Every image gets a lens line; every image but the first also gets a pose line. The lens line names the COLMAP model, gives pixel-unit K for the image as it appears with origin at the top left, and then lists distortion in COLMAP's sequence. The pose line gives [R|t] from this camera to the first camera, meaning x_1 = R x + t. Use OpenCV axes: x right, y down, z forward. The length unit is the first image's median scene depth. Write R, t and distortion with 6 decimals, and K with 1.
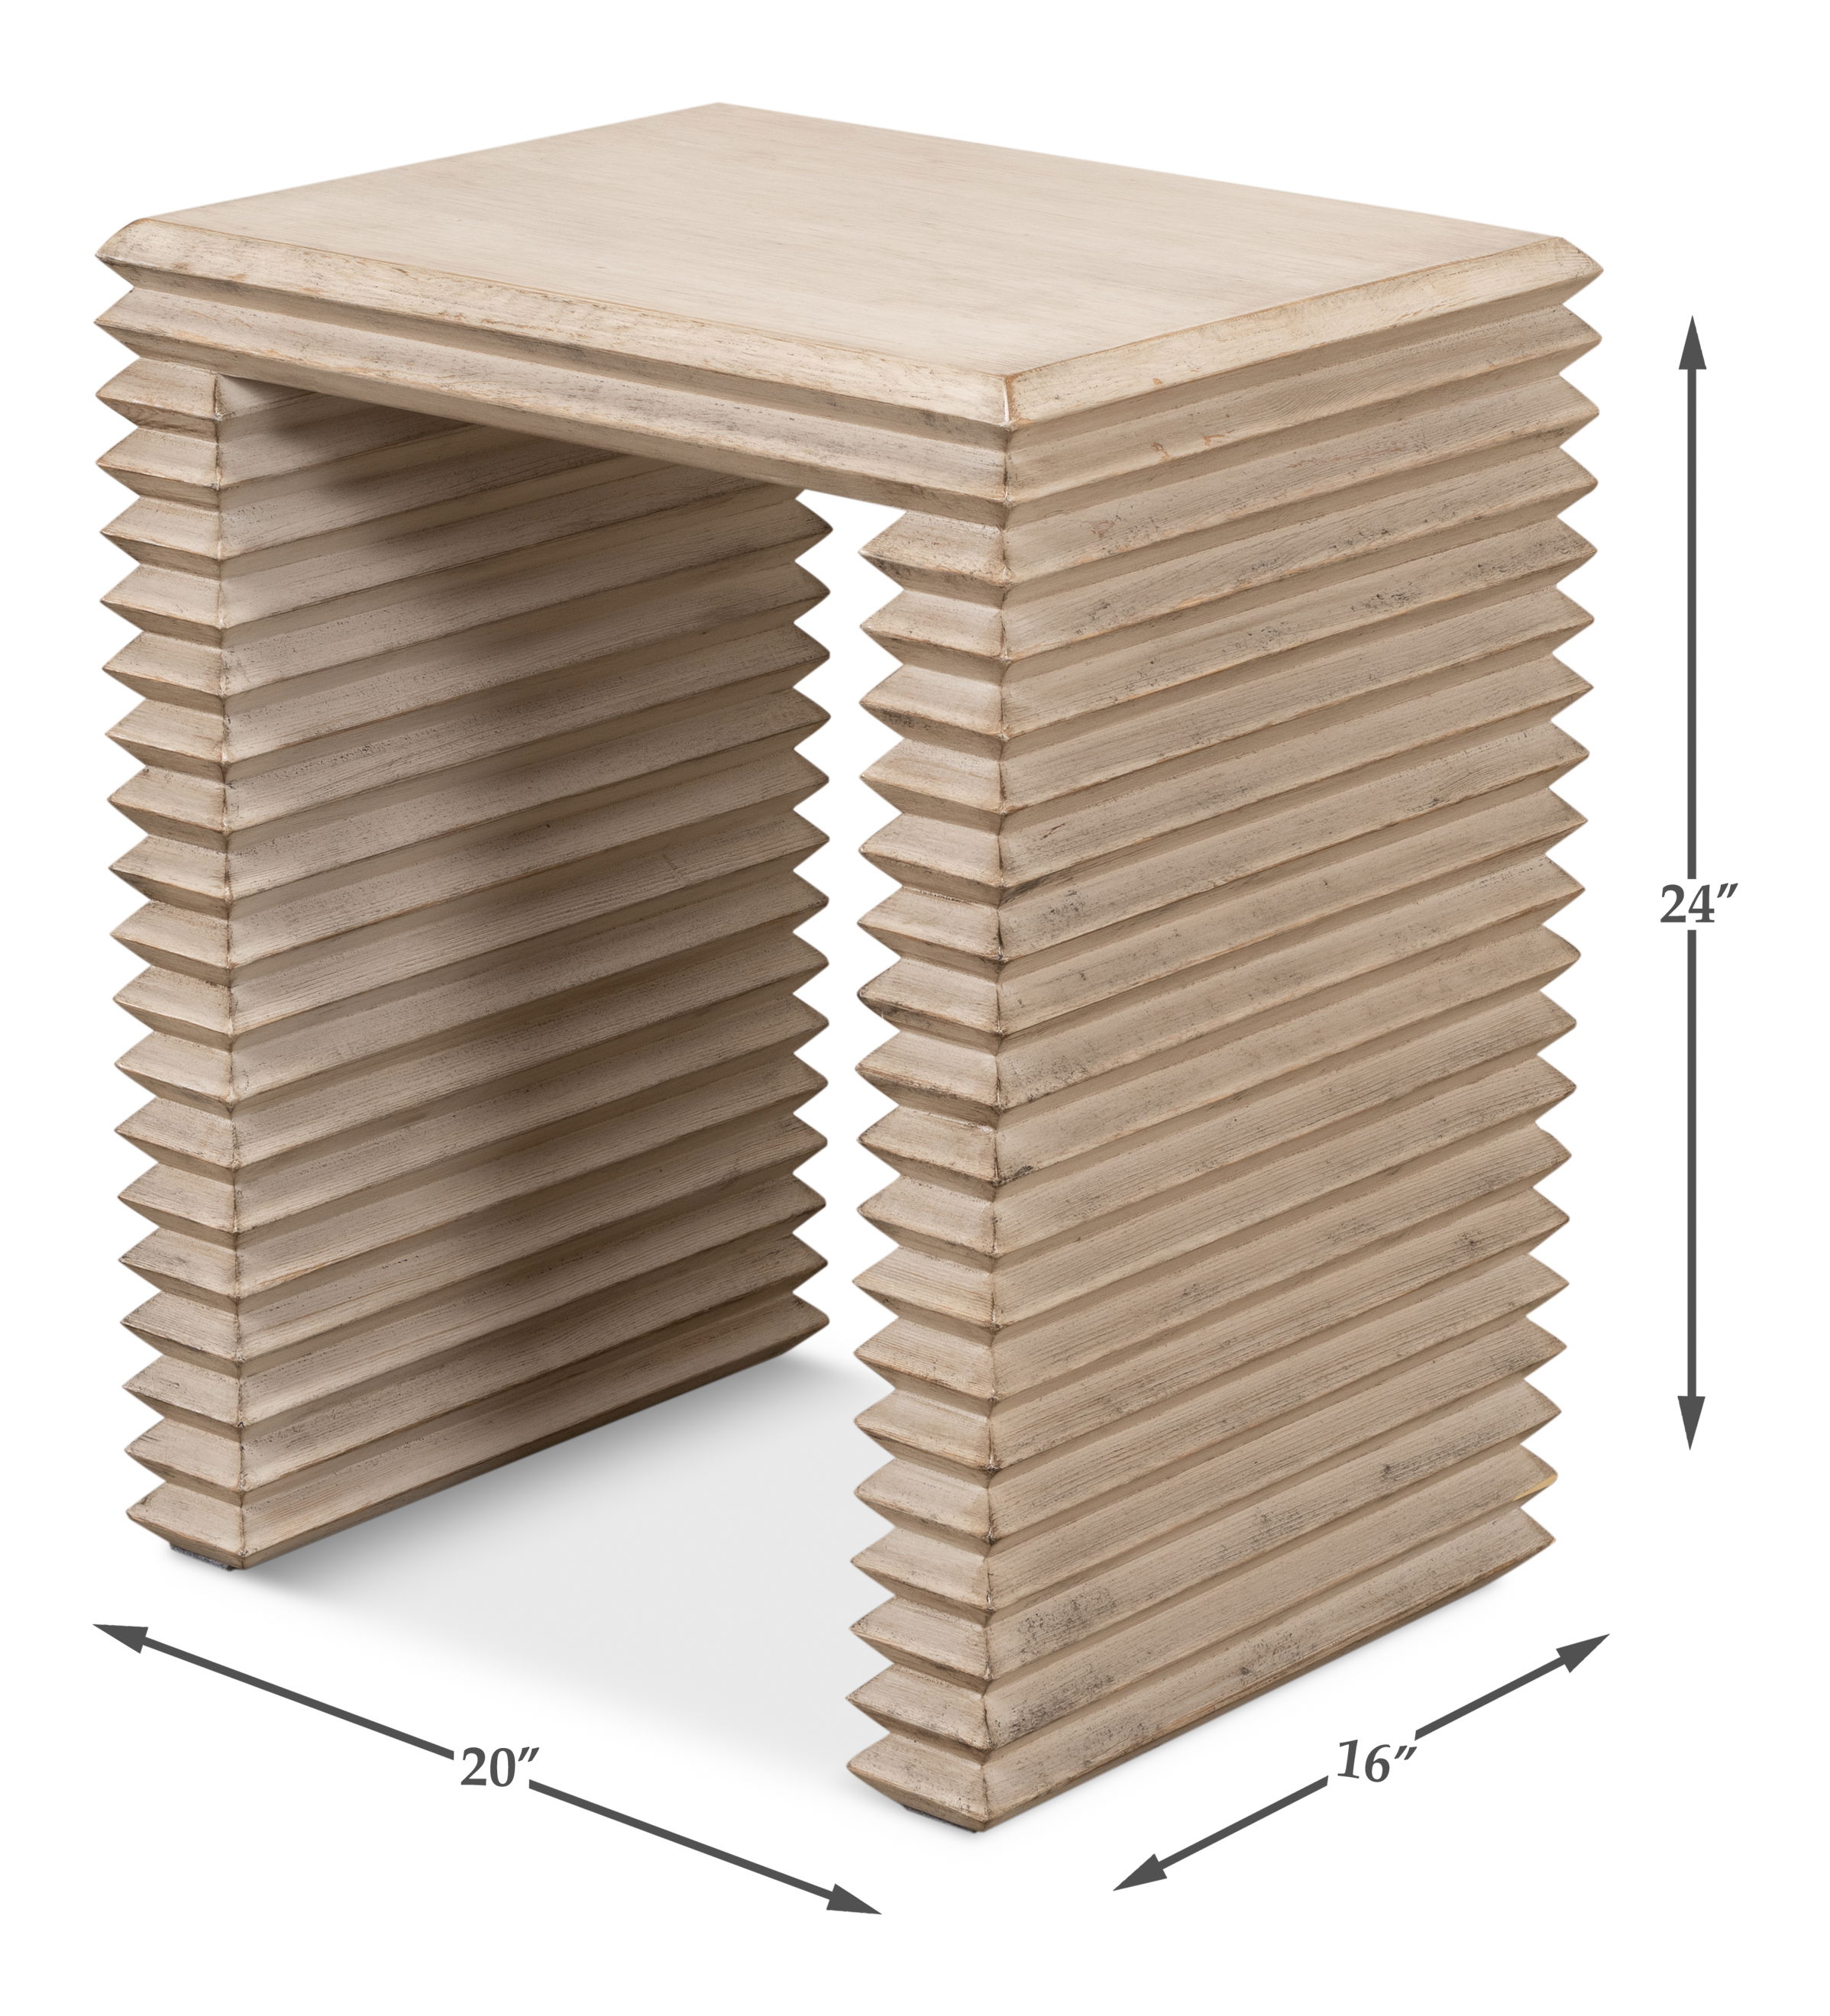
lens RADIAL K [[6758.7, 0, 915.0], [0, 6758.7, 1008.0], [0, 0, 1]] dist [0.085055, -6.119388]
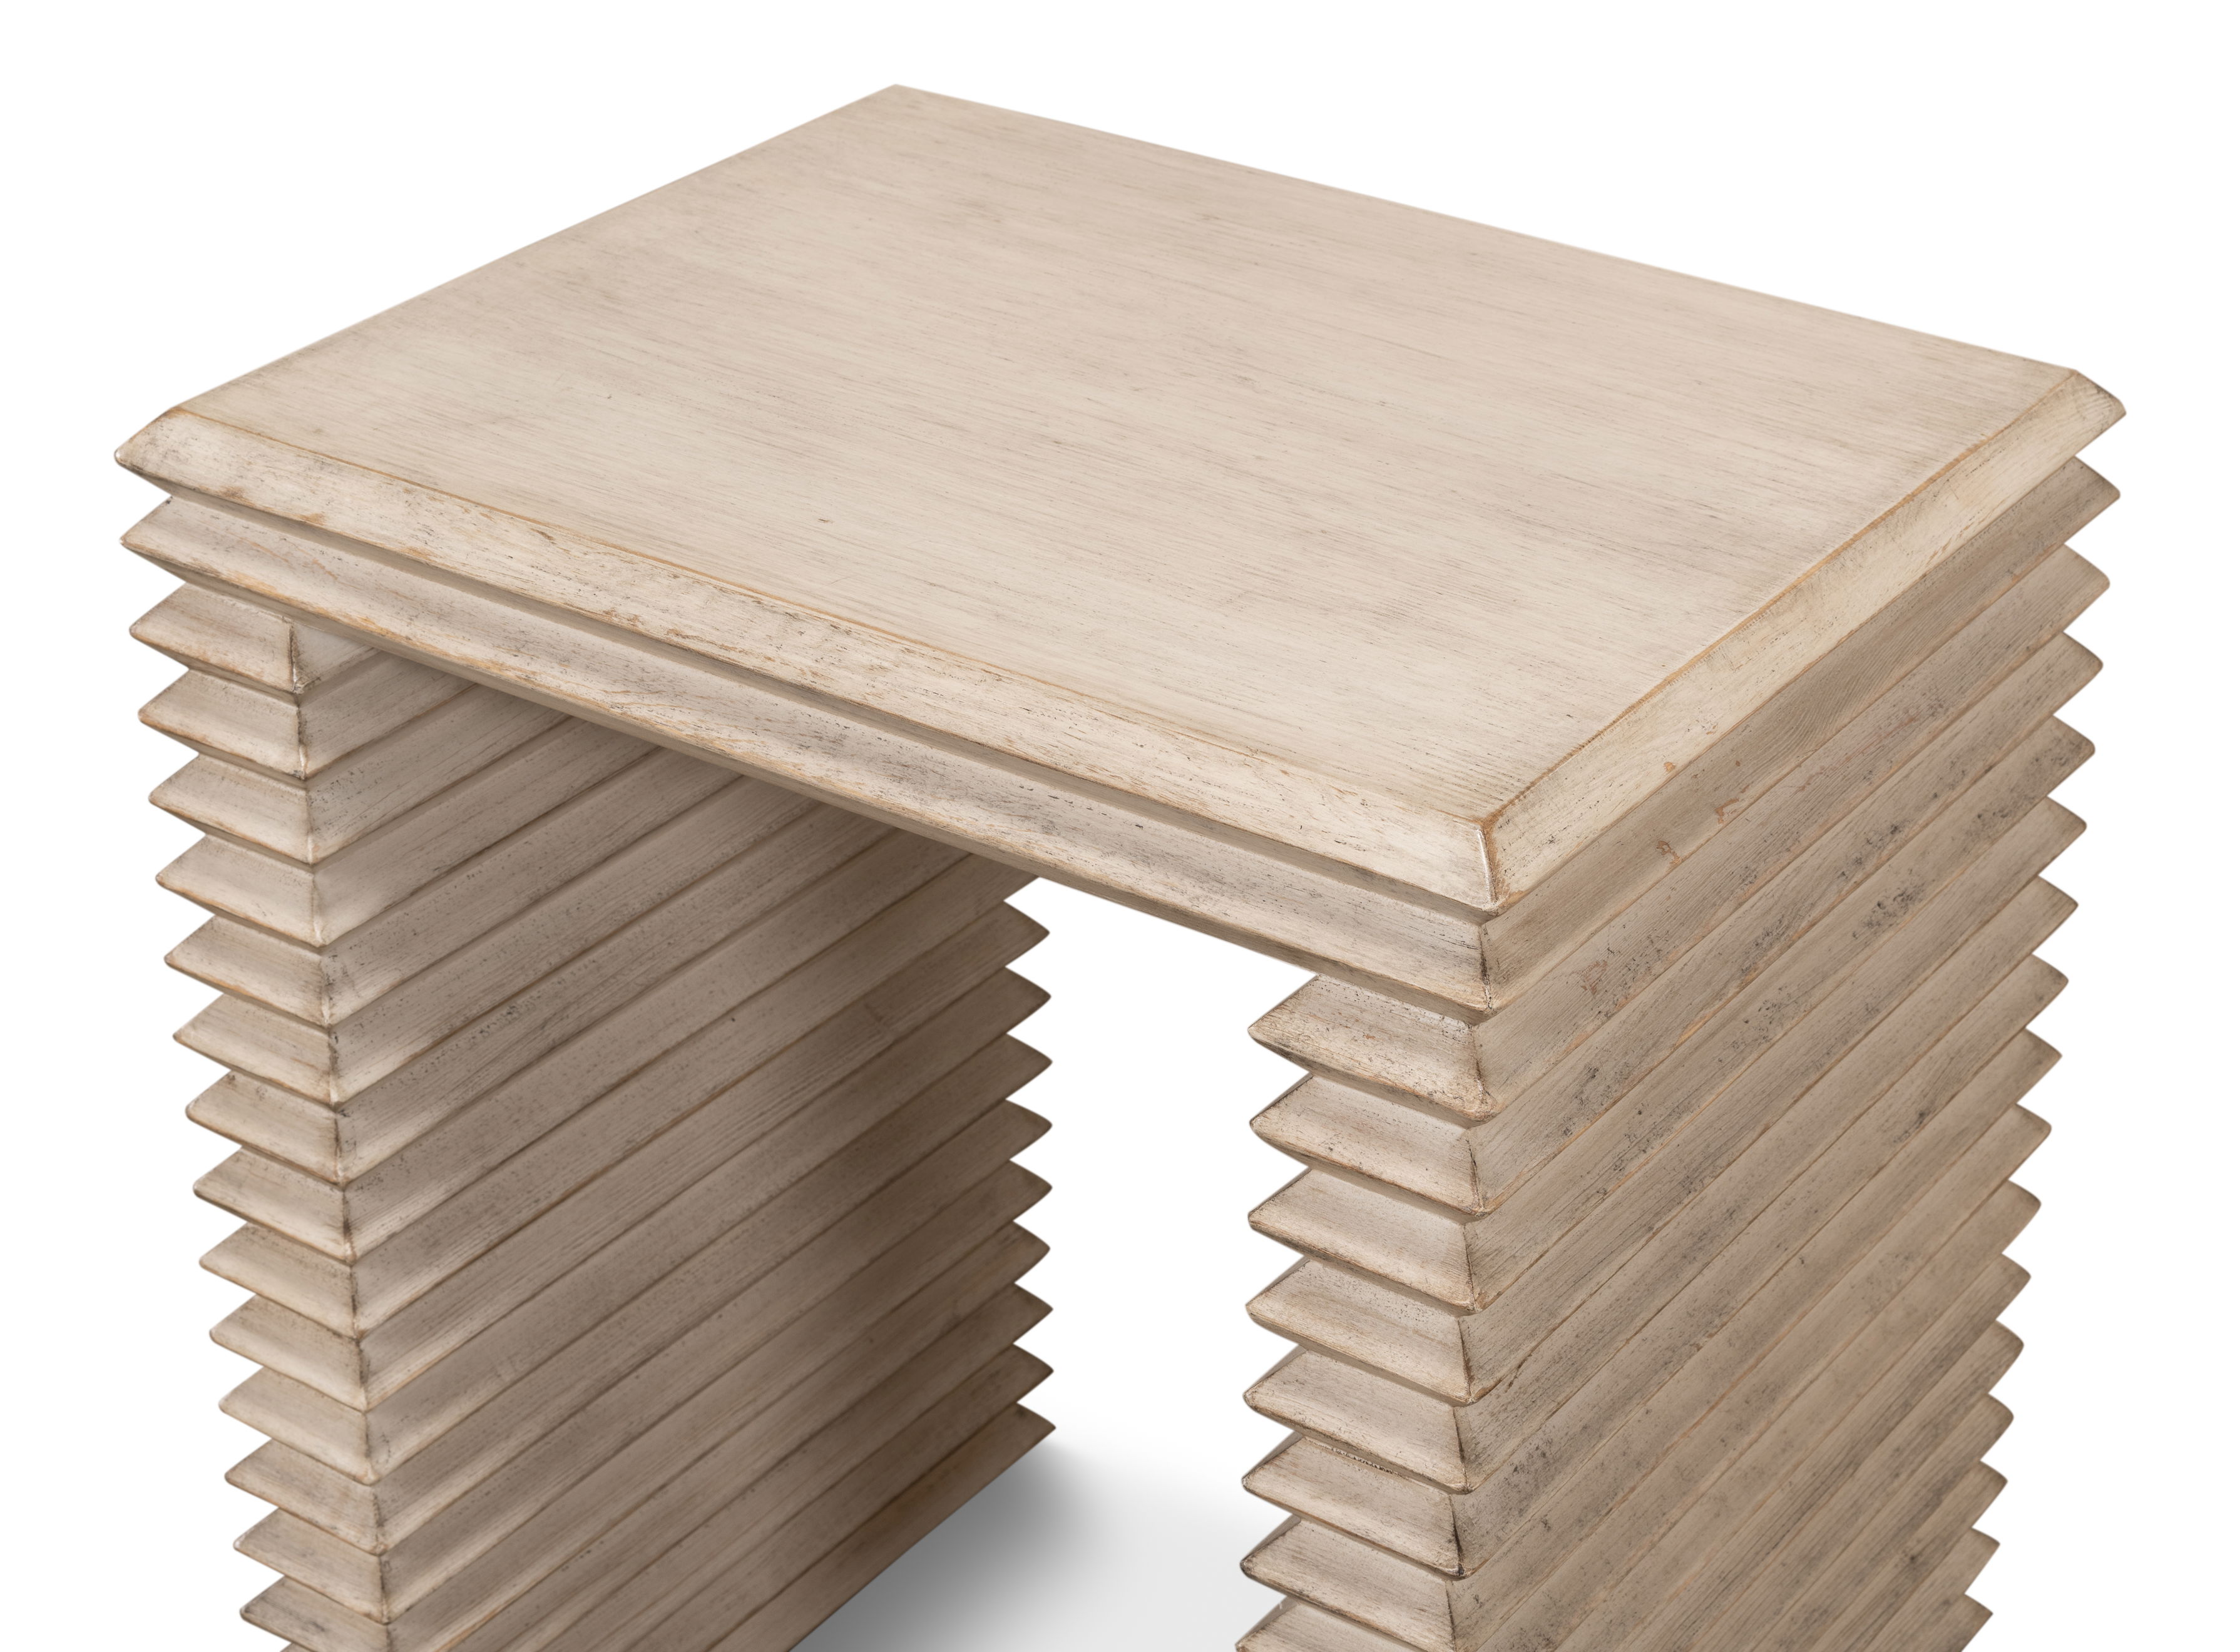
lens RADIAL K [[4504.9, 0, 1184.2], [0, 4504.9, 702.5], [0, 0, 1]] dist [-0.201041, 0.217460]
pose [[0.995165, -0.043369, 0.088118, -0.050959], [0.028628, 0.986353, 0.162137, -0.165330], [-0.093947, -0.158830, 0.982826, 0.521169]]
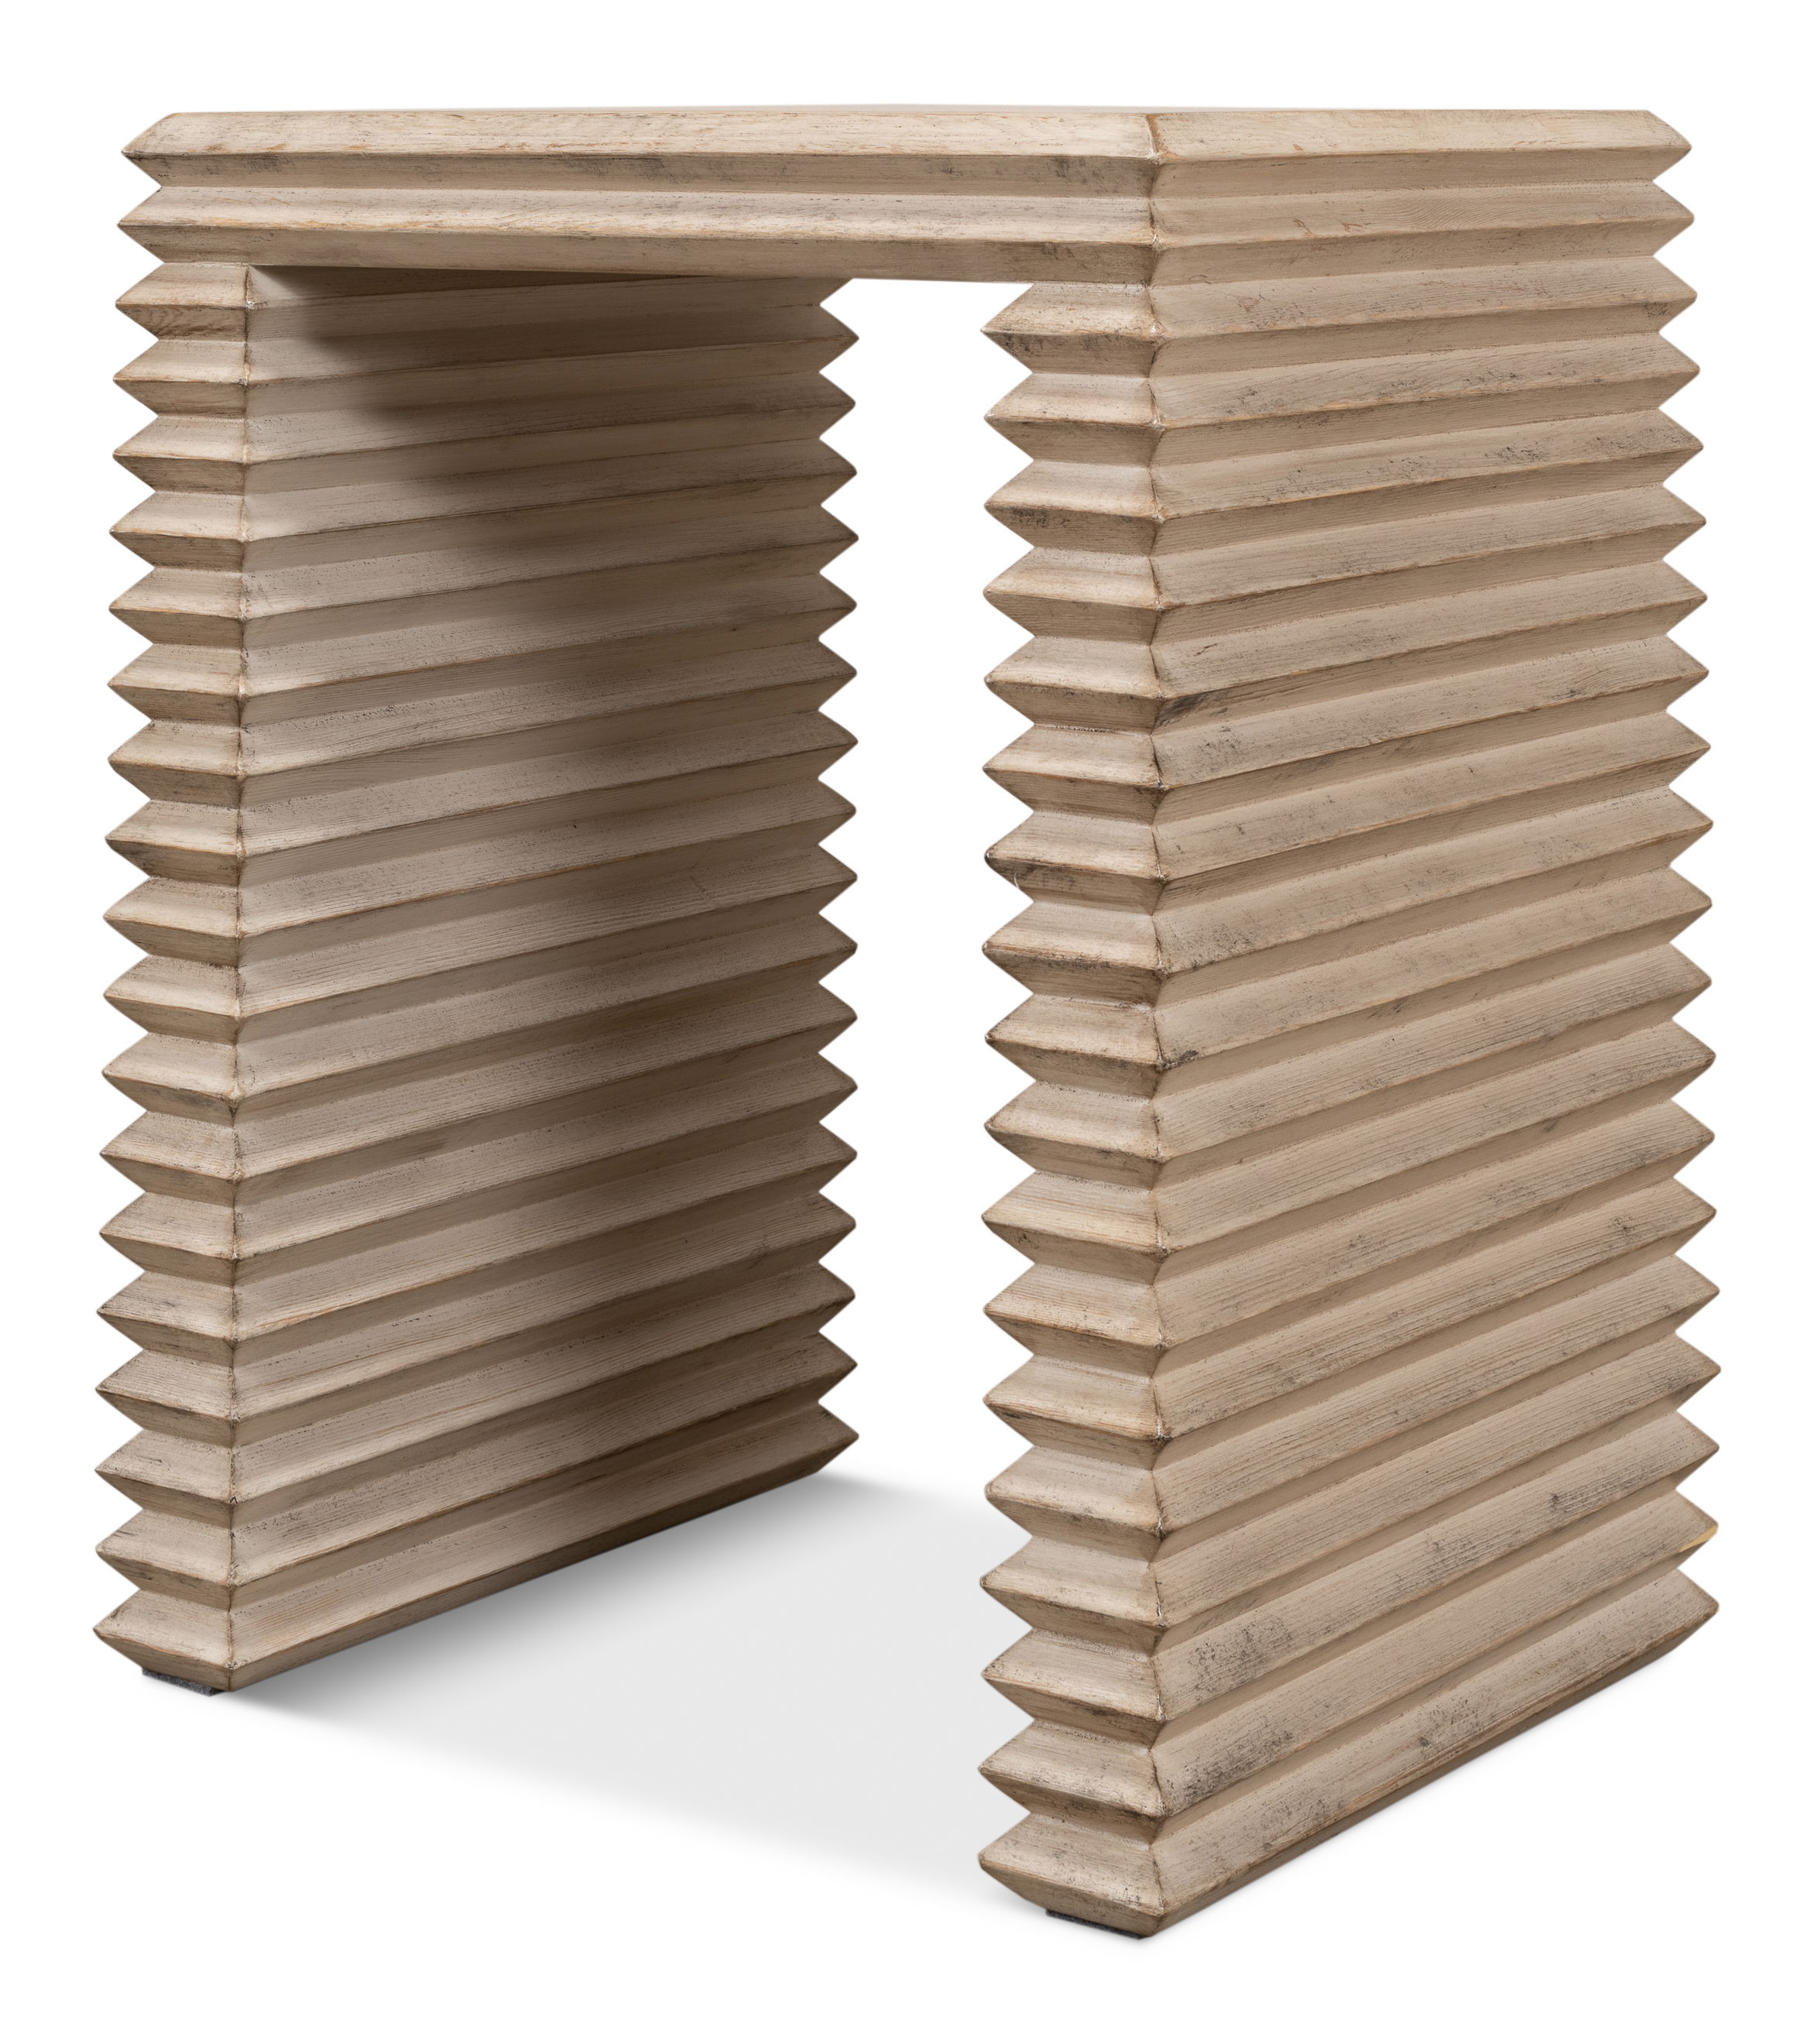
lens RADIAL K [[4797.8, 0, 945.5], [0, 4797.8, -377.5], [0, 0, 1]] dist [0.036590, -0.129016]
pose [[0.997553, -0.003022, 0.069847, -0.054177], [0.030316, 0.918948, -0.393212, 0.091619], [-0.062998, 0.394367, 0.916791, 0.354400]]
